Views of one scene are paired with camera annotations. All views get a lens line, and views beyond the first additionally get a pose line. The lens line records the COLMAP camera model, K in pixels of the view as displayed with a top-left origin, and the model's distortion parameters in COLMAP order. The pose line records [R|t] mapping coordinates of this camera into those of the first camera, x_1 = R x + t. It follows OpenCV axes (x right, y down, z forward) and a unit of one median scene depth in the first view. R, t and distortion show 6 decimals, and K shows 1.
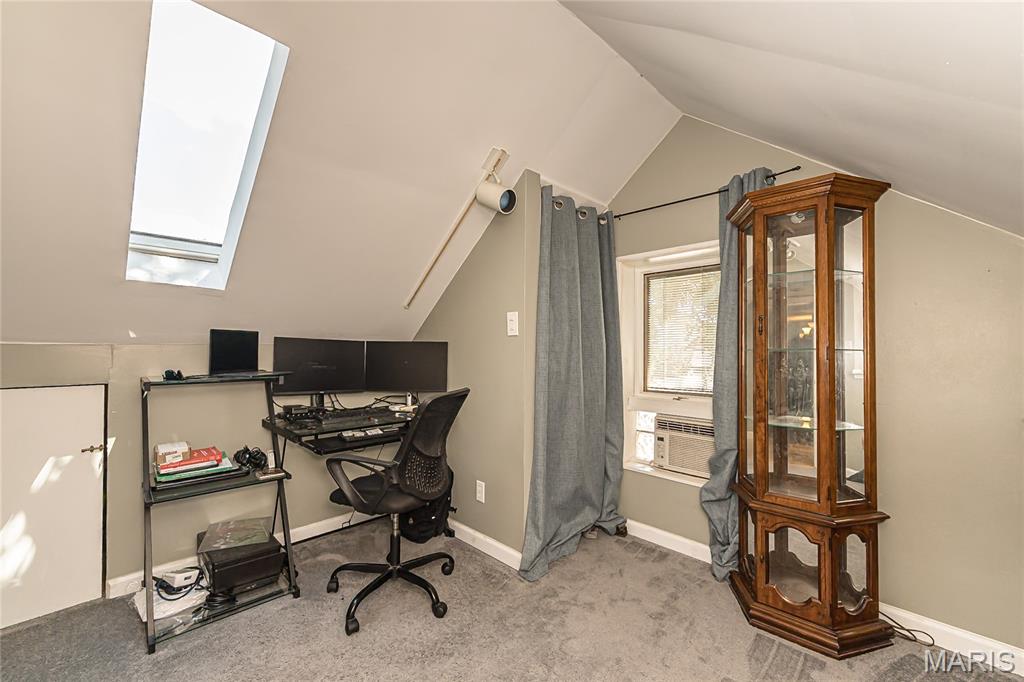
lens RADIAL K [[417.7, 0, 506.4], [0, 417.7, 348.6], [0, 0, 1]] dist [0.001895, -0.000003]
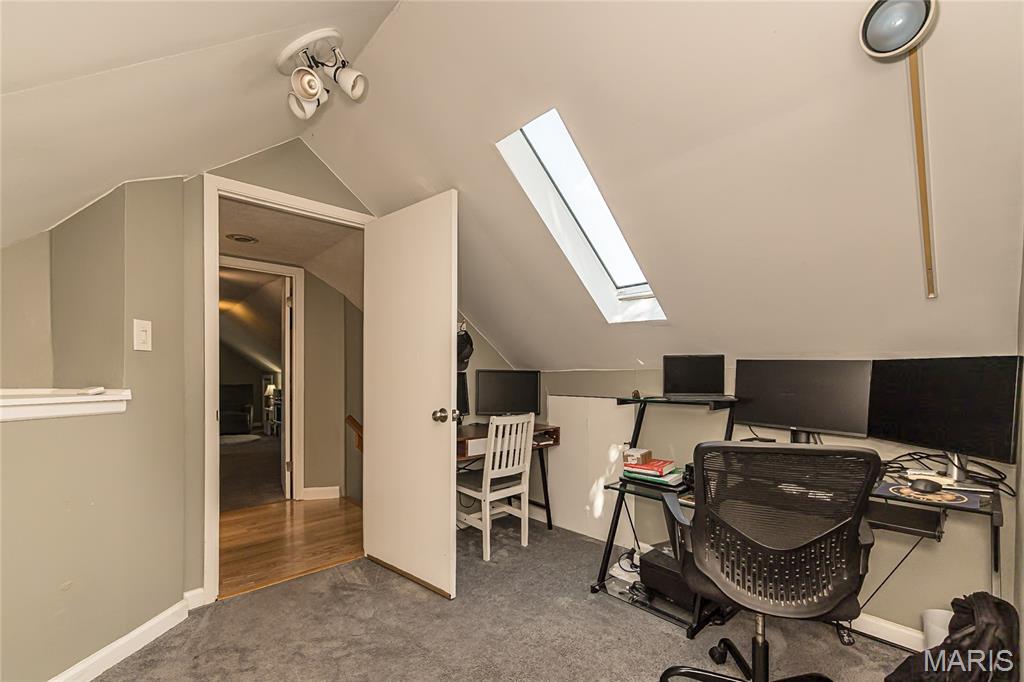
lens RADIAL K [[423.0, 0, 511.4], [0, 423.0, 372.5], [0, 0, 1]] dist [0.000028, 0.000005]
pose [[-0.037256, -0.004849, -0.999294, 0.449822], [0.008900, 0.999947, -0.005184, 0.000745], [0.999266, -0.009087, -0.037211, 0.622158]]
